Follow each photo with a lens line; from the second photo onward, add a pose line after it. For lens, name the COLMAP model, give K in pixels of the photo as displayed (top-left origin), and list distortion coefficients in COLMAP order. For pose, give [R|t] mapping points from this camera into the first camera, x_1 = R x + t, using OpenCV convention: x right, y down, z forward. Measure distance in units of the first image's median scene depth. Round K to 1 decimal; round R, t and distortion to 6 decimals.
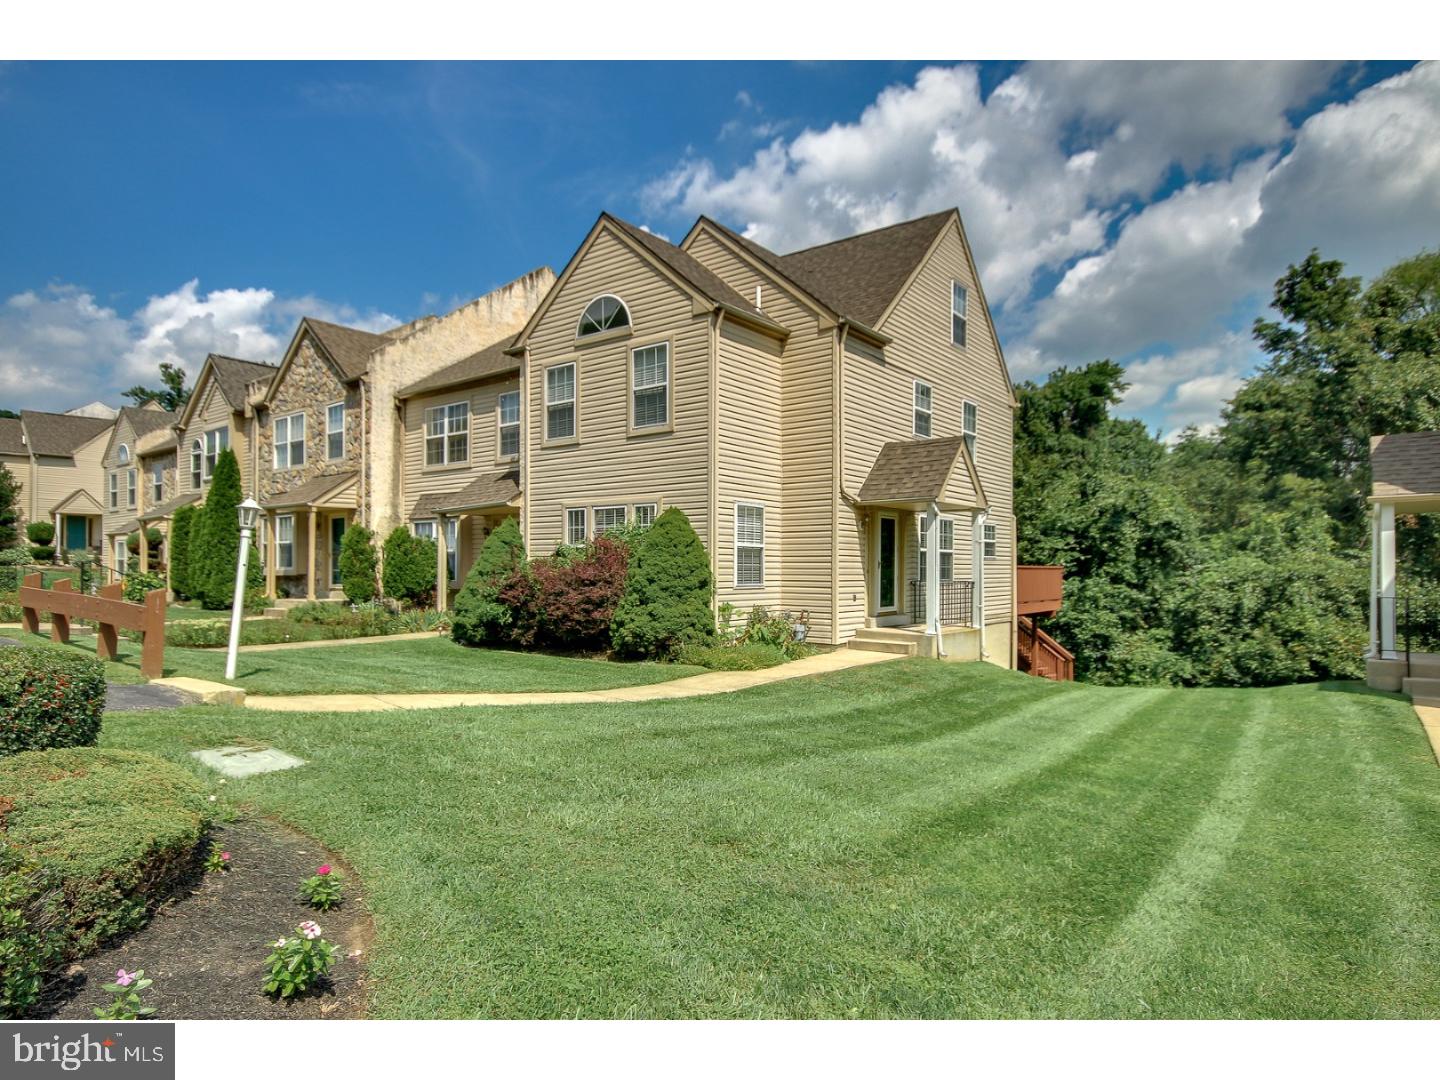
lens RADIAL K [[830.9, 0, 737.8], [0, 830.9, 559.6], [0, 0, 1]] dist [0.000309, -0.000096]
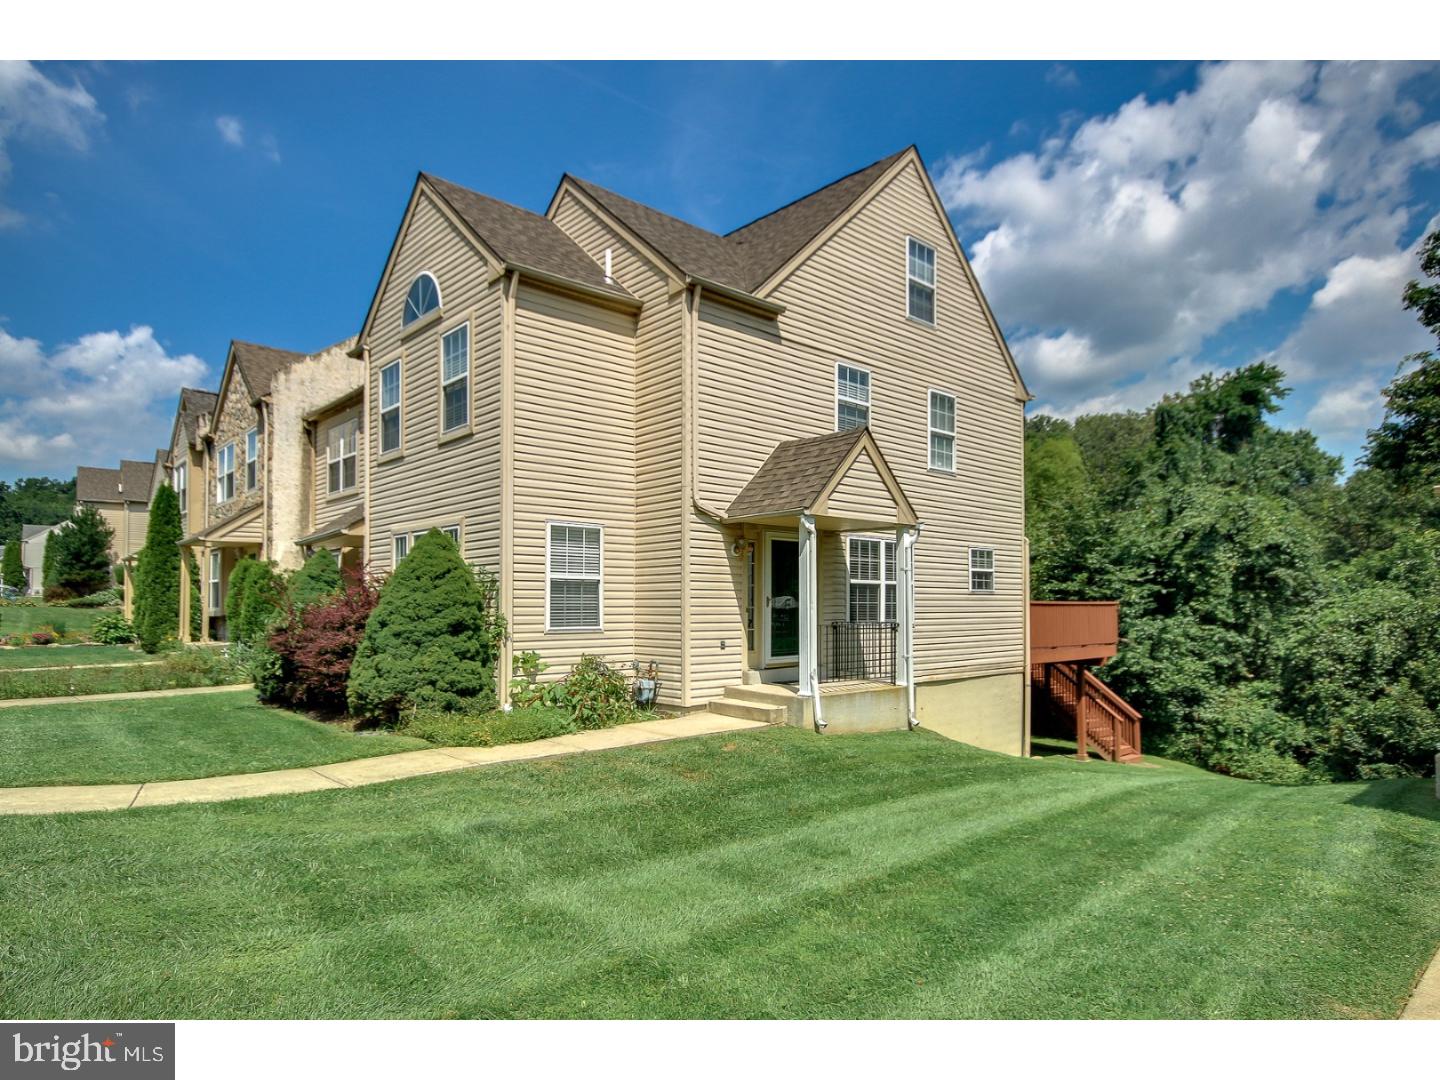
lens RADIAL K [[853.3, 0, 721.1], [0, 853.3, 582.4], [0, 0, 1]] dist [0.001959, 0.001455]
pose [[0.985305, -0.009356, -0.170549, 0.194938], [0.006335, 0.999813, -0.018254, 0.002158], [0.170688, 0.016905, 0.985180, 0.163779]]
